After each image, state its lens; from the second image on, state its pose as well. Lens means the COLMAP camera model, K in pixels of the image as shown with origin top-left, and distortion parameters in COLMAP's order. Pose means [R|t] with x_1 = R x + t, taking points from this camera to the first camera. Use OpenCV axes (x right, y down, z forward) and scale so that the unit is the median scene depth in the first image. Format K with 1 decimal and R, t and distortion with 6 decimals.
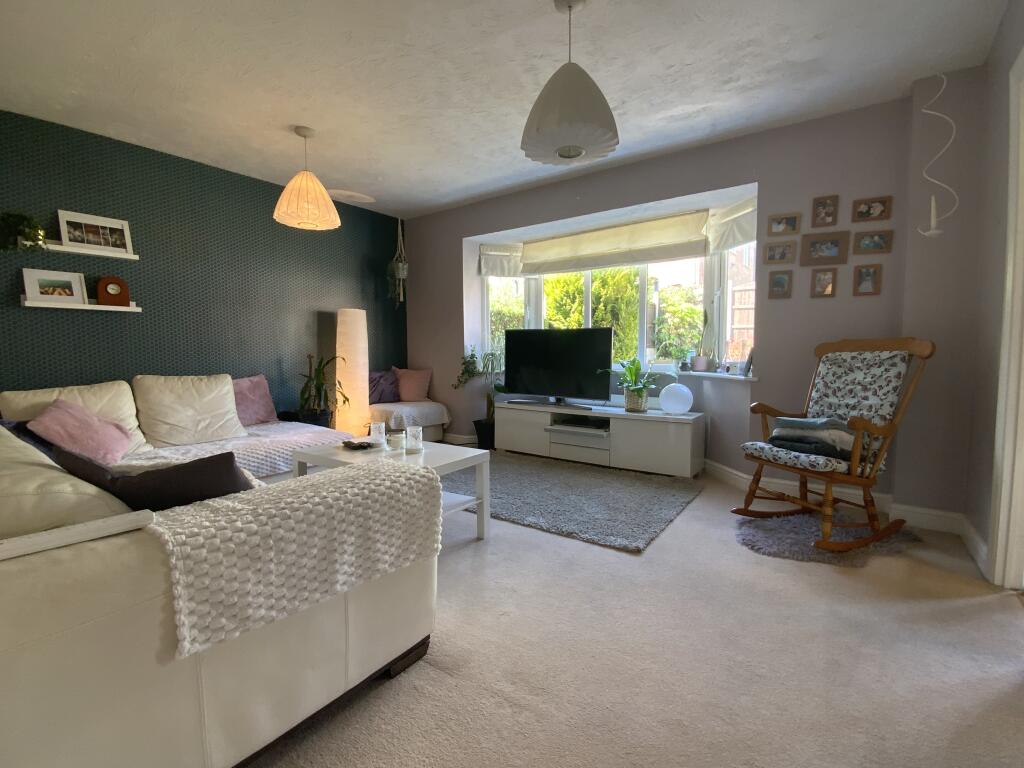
lens RADIAL K [[459.4, 0, 514.3], [0, 459.4, 383.2], [0, 0, 1]] dist [-0.000575, -0.001565]
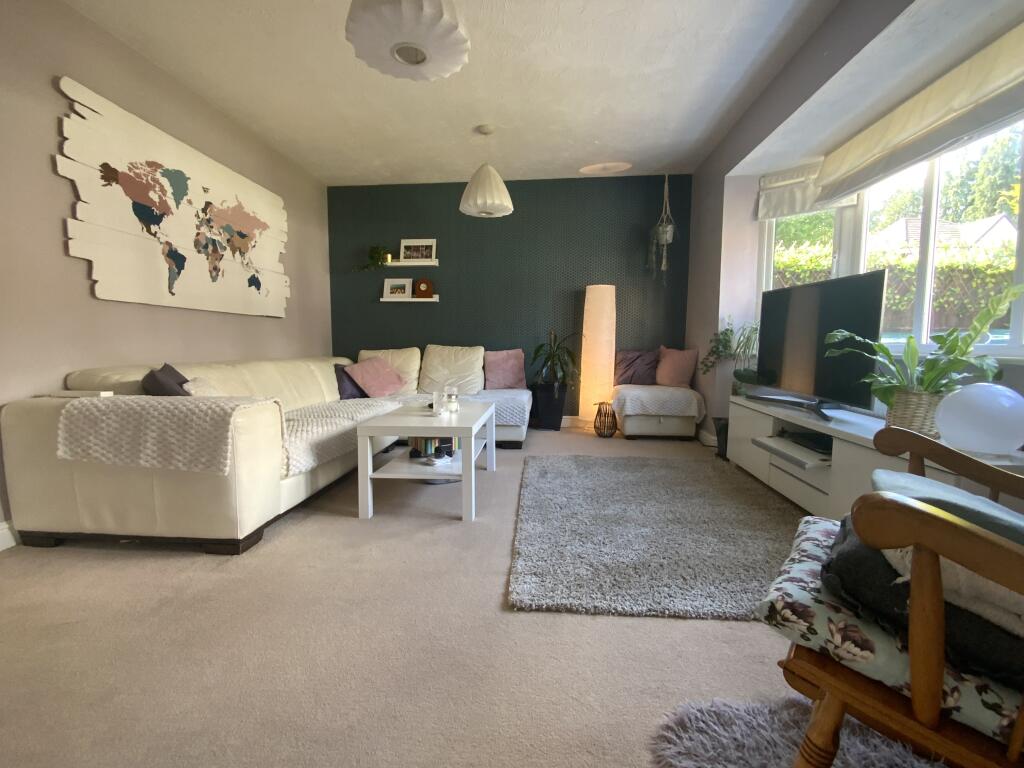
lens RADIAL K [[459.4, 0, 508.3], [0, 459.4, 381.5], [0, 0, 1]] dist [-0.000575, -0.001565]
pose [[0.512602, 0.077716, -0.855102, 0.579574], [-0.061509, 0.996660, 0.053709, 0.006514], [0.856420, 0.025066, 0.515671, 0.470779]]
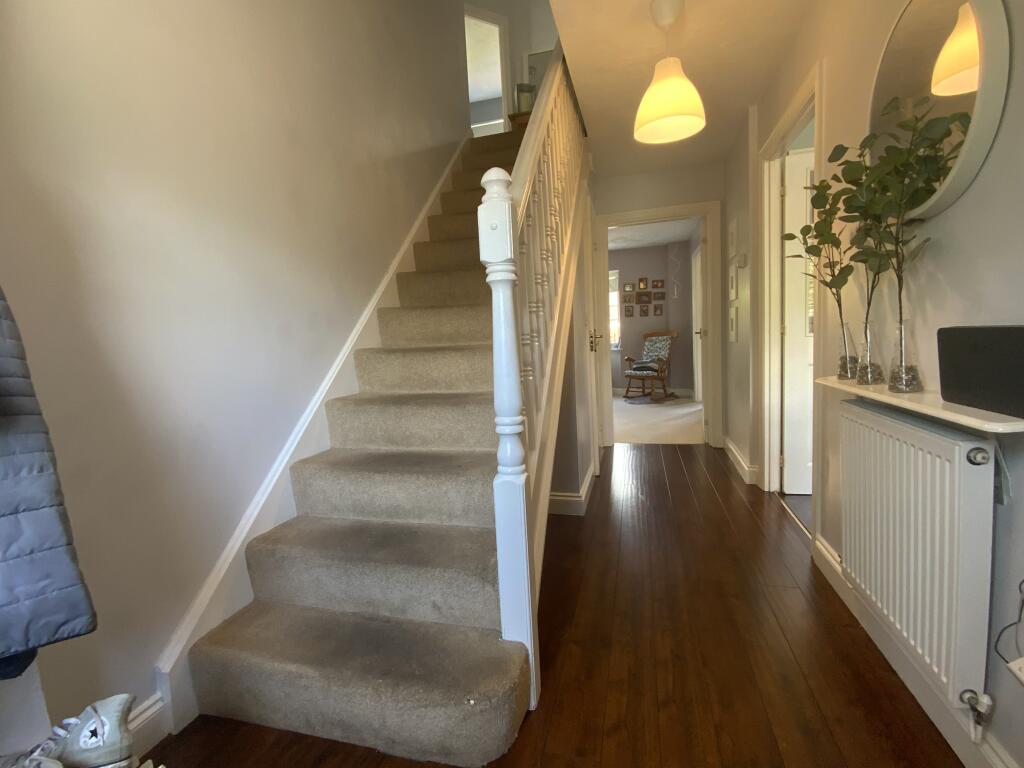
lens RADIAL K [[459.4, 0, 509.8], [0, 459.4, 380.5], [0, 0, 1]] dist [-0.000575, -0.001565]
pose [[0.937522, -0.065666, 0.341673, -1.075144], [0.063742, 0.997824, 0.016868, 0.094500], [-0.342038, 0.005965, 0.939667, -1.331019]]
